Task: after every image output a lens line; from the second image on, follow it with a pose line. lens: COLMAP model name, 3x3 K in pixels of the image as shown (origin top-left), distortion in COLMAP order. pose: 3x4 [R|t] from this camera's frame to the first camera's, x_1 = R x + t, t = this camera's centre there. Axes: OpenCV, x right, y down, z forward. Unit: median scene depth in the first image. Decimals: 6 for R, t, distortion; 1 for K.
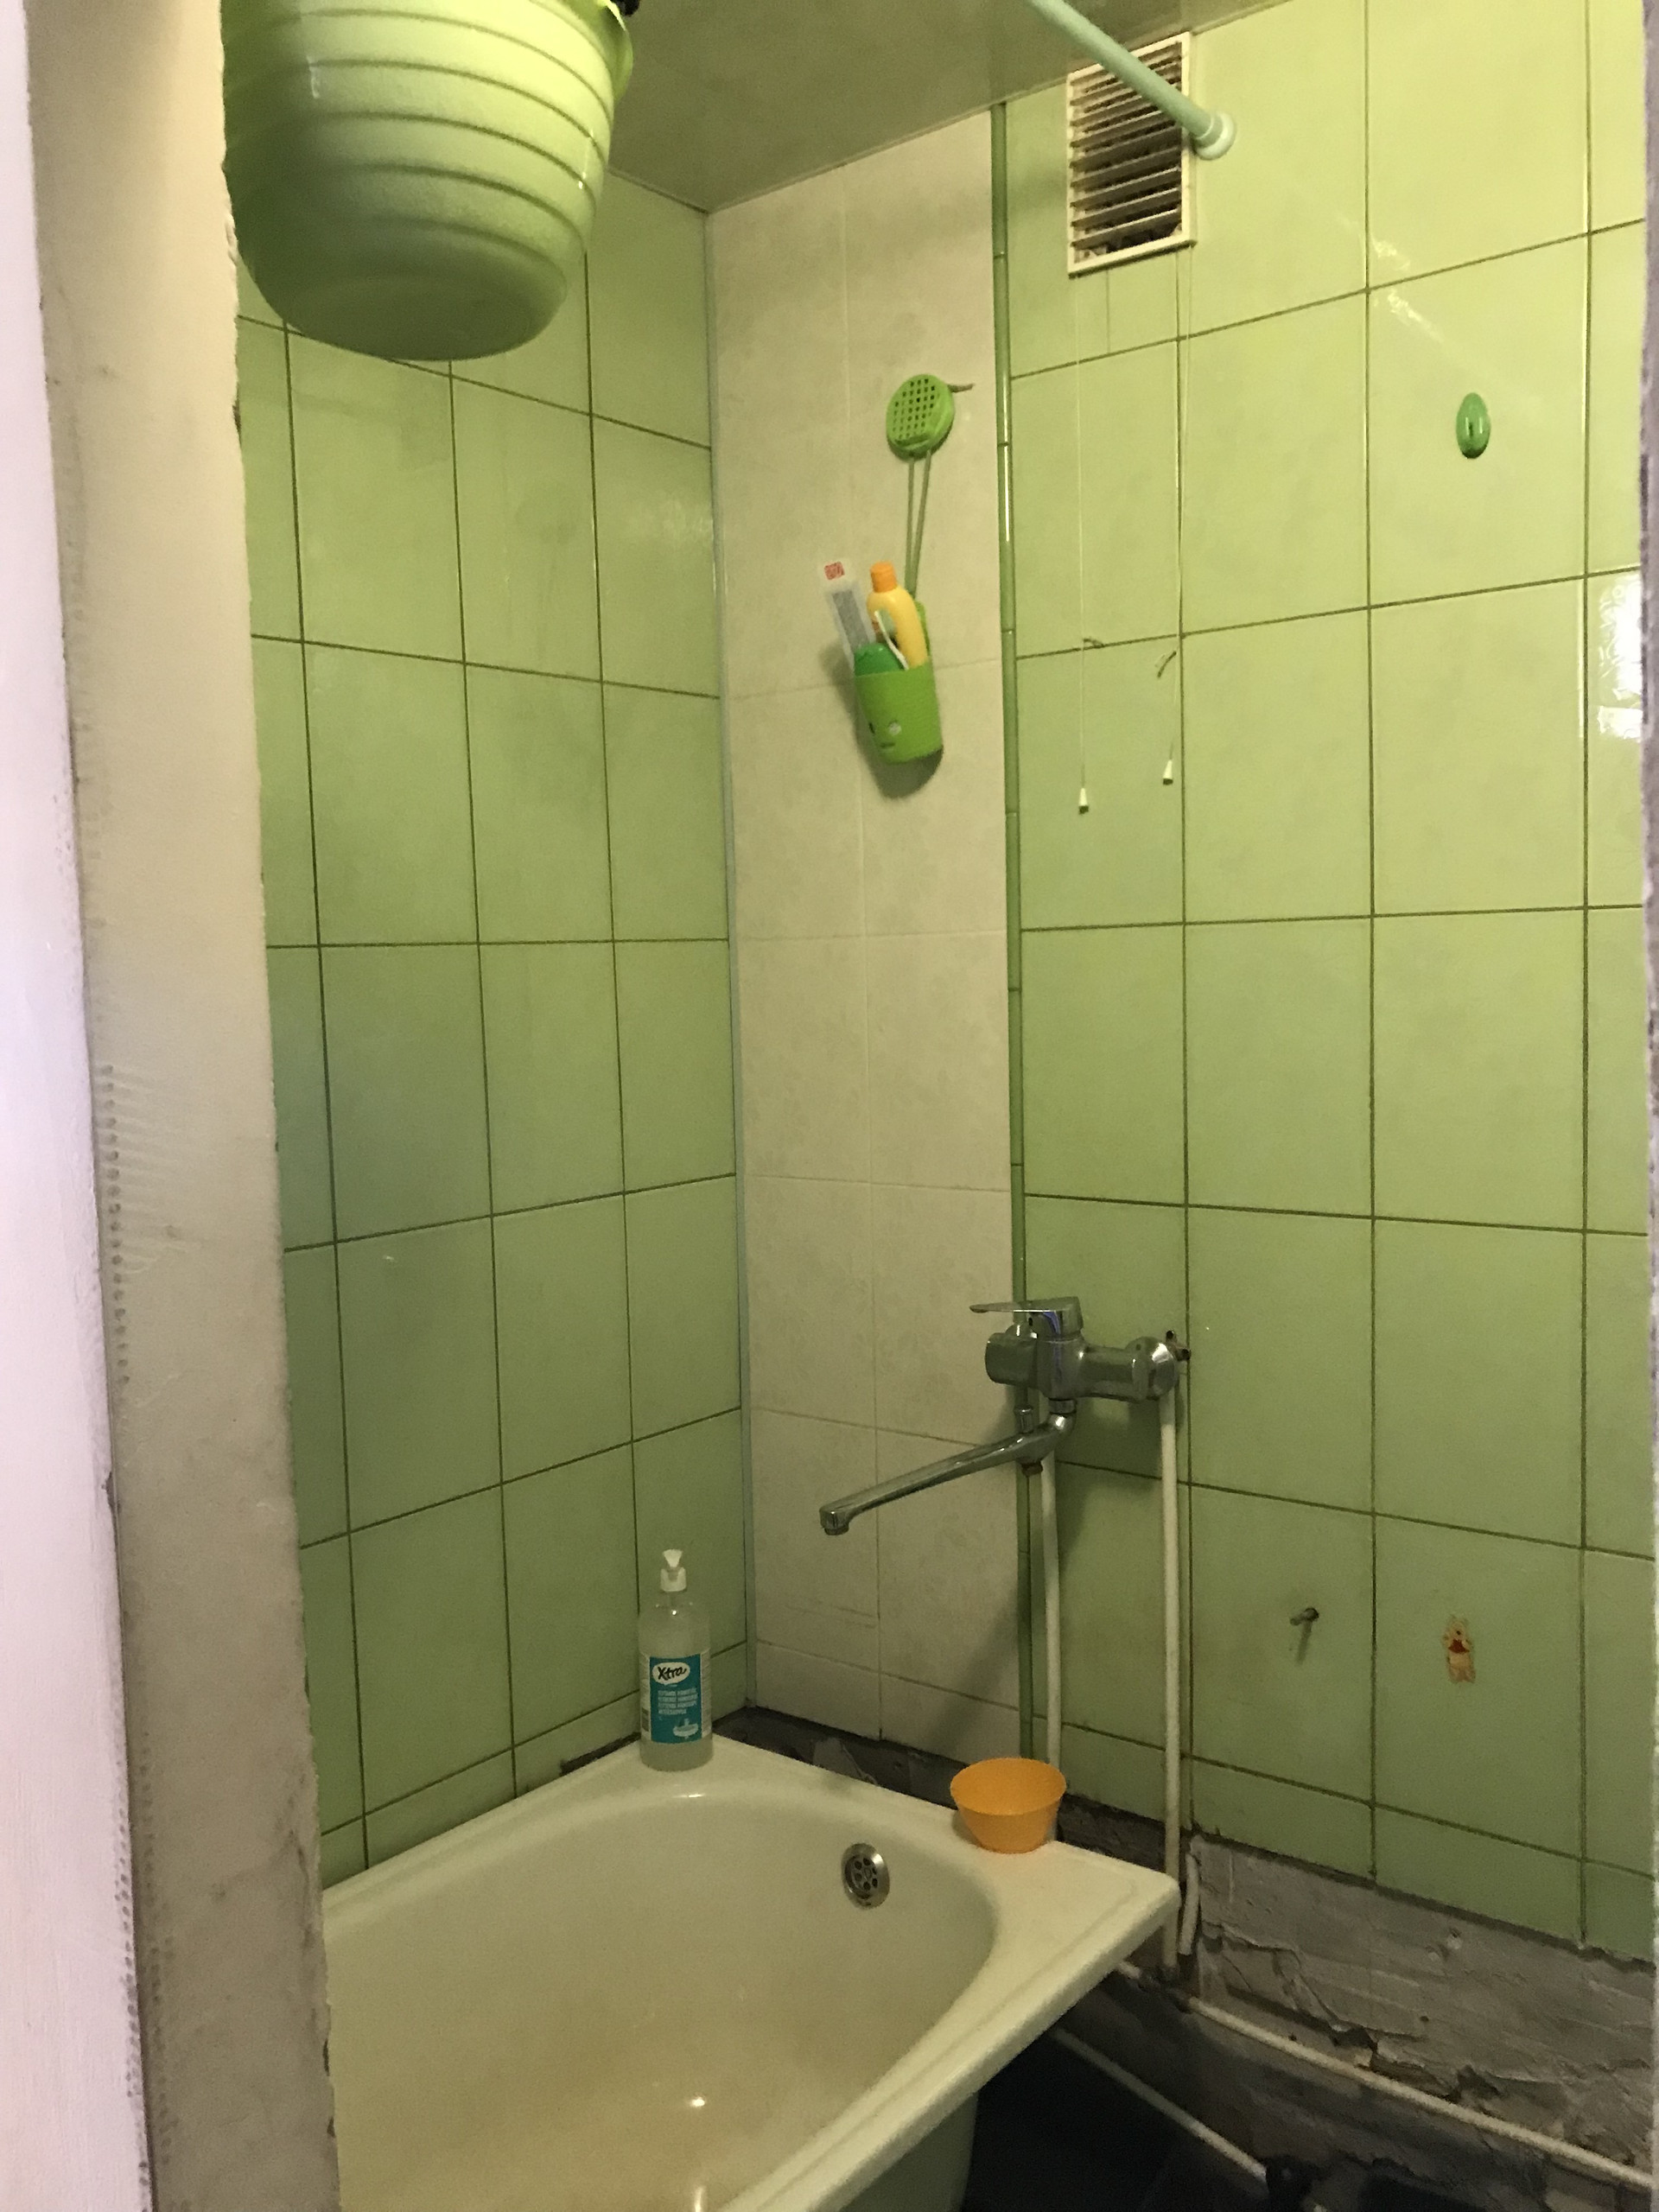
lens RADIAL K [[1797.6, 0, 834.9], [0, 1797.6, 1084.7], [0, 0, 1]] dist [-0.006253, -0.018761]
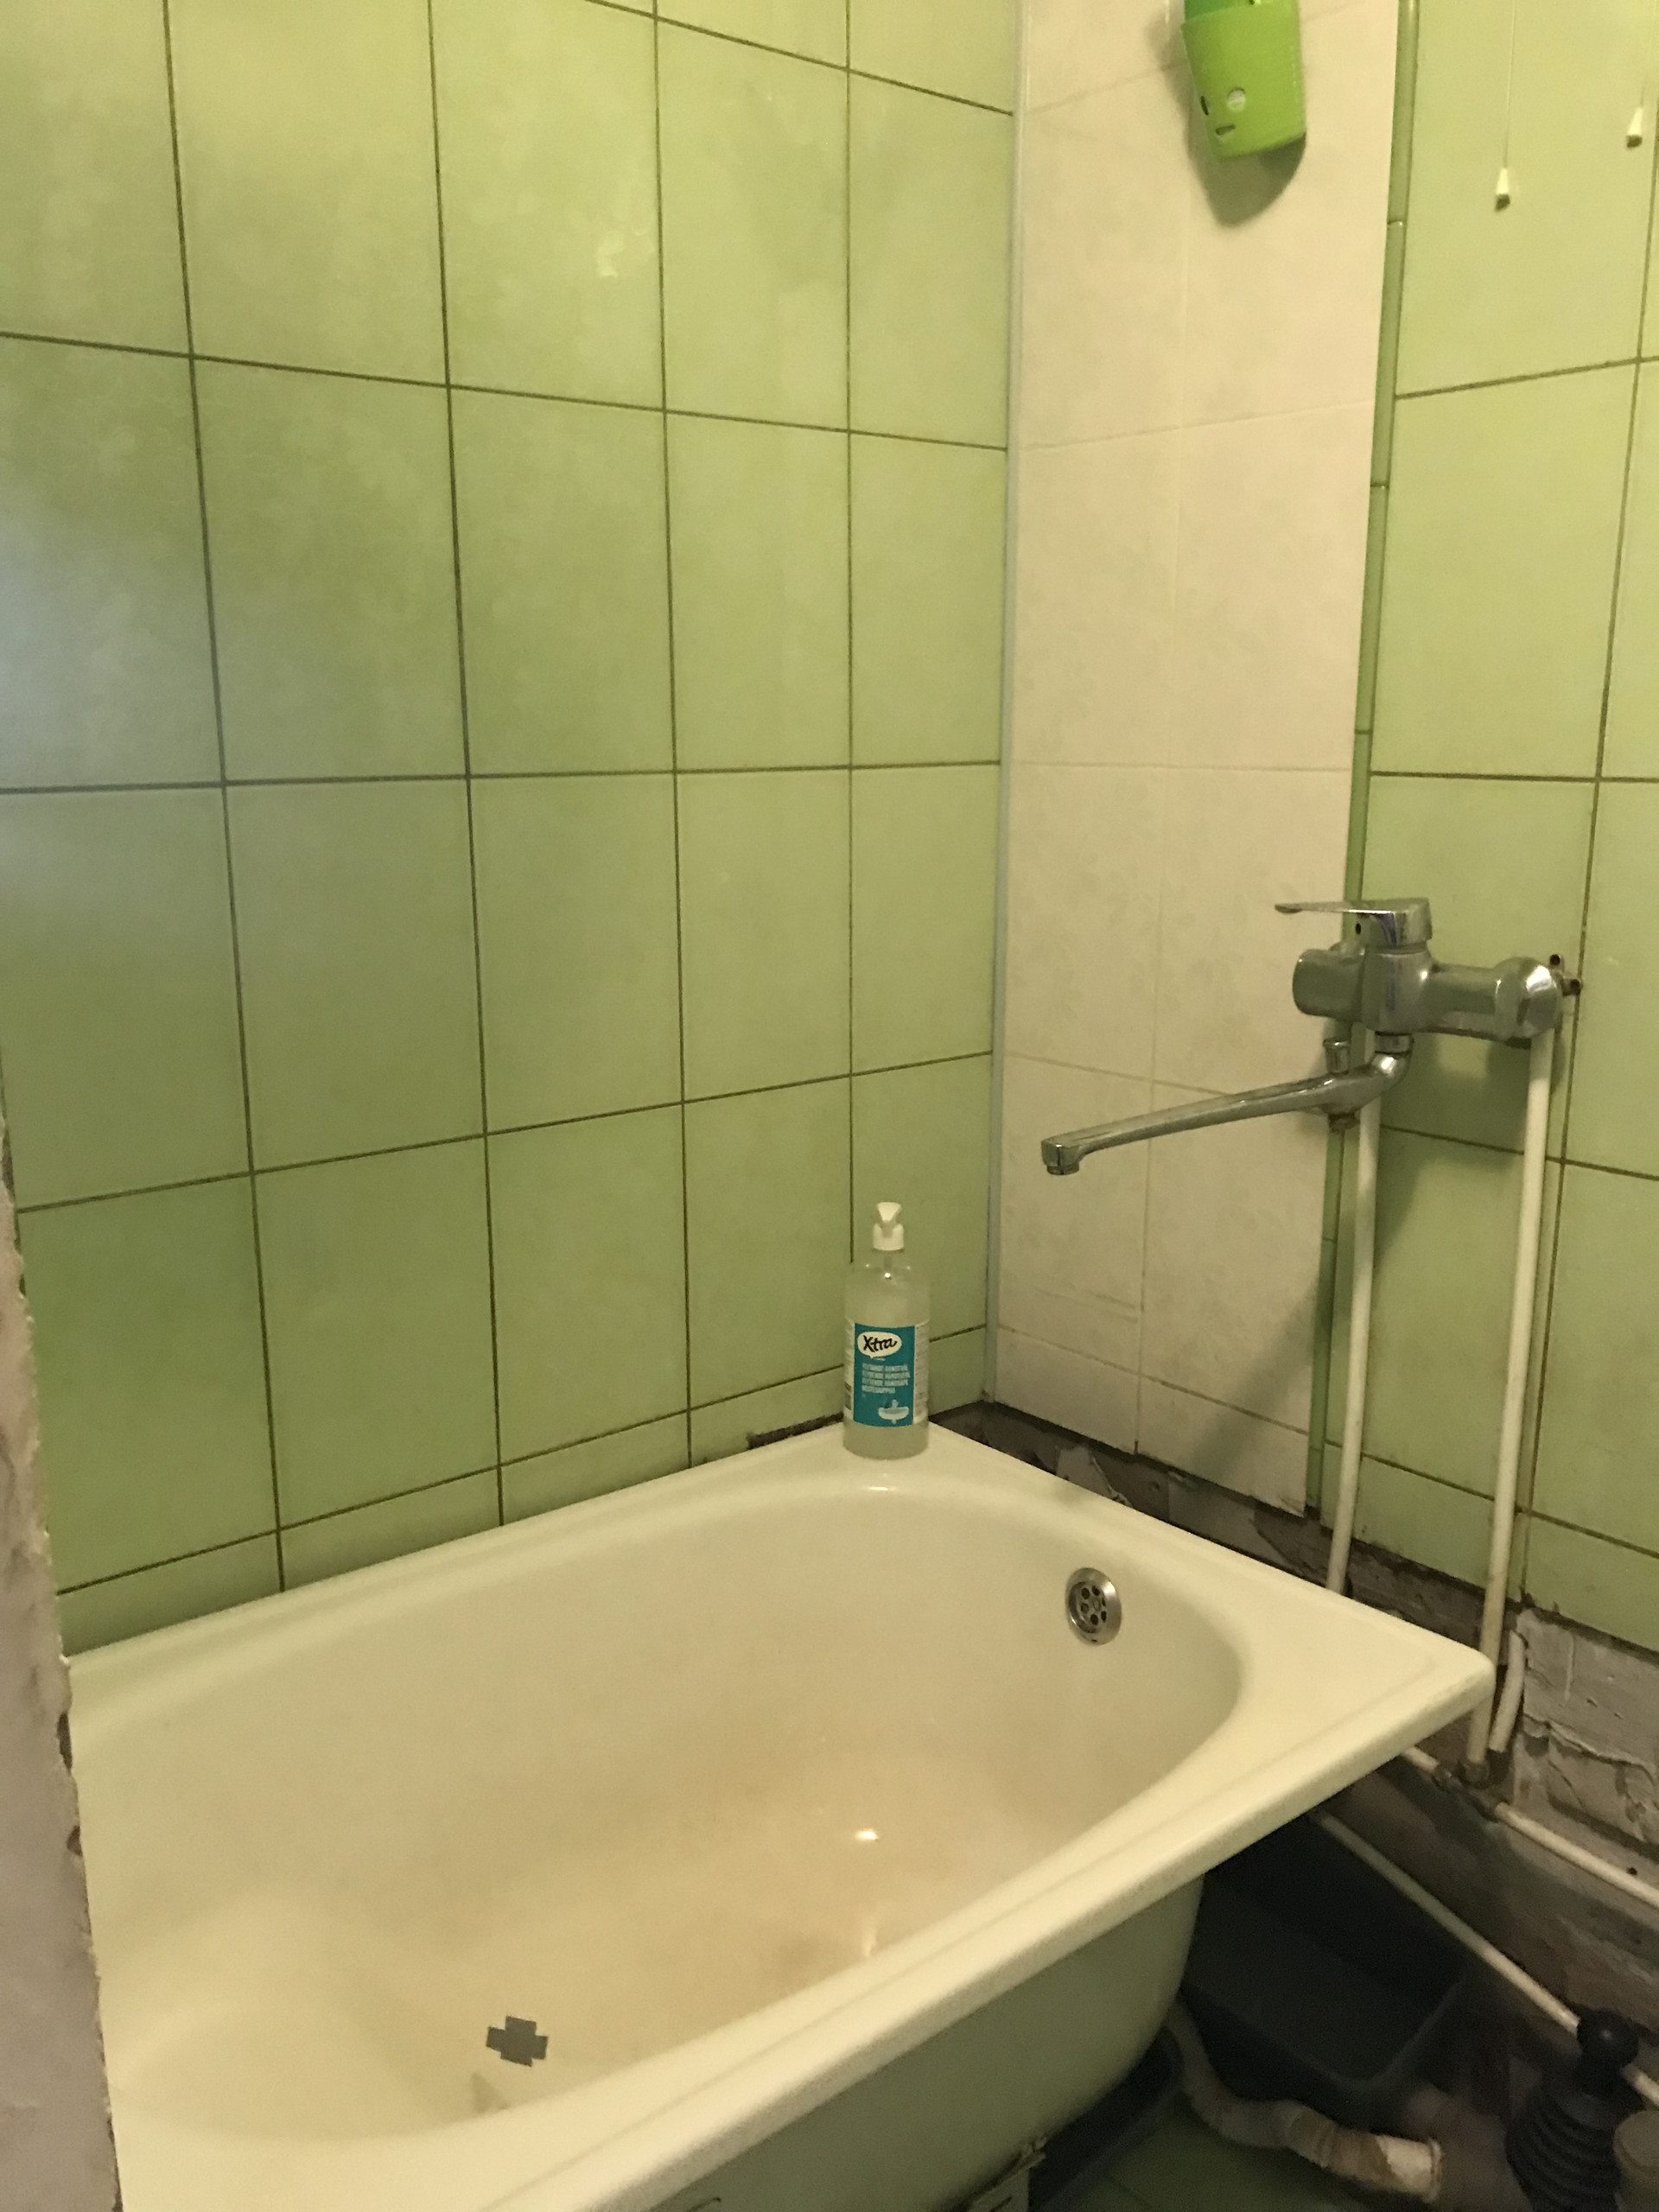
lens RADIAL K [[1805.4, 0, 829.5], [0, 1805.4, 1106.0], [0, 0, 1]] dist [0.057596, -0.096772]
pose [[0.978968, 0.070191, -0.191560, 0.040225], [-0.040495, 0.987124, 0.154748, 0.090330], [0.199955, -0.143736, 0.969205, 0.200045]]
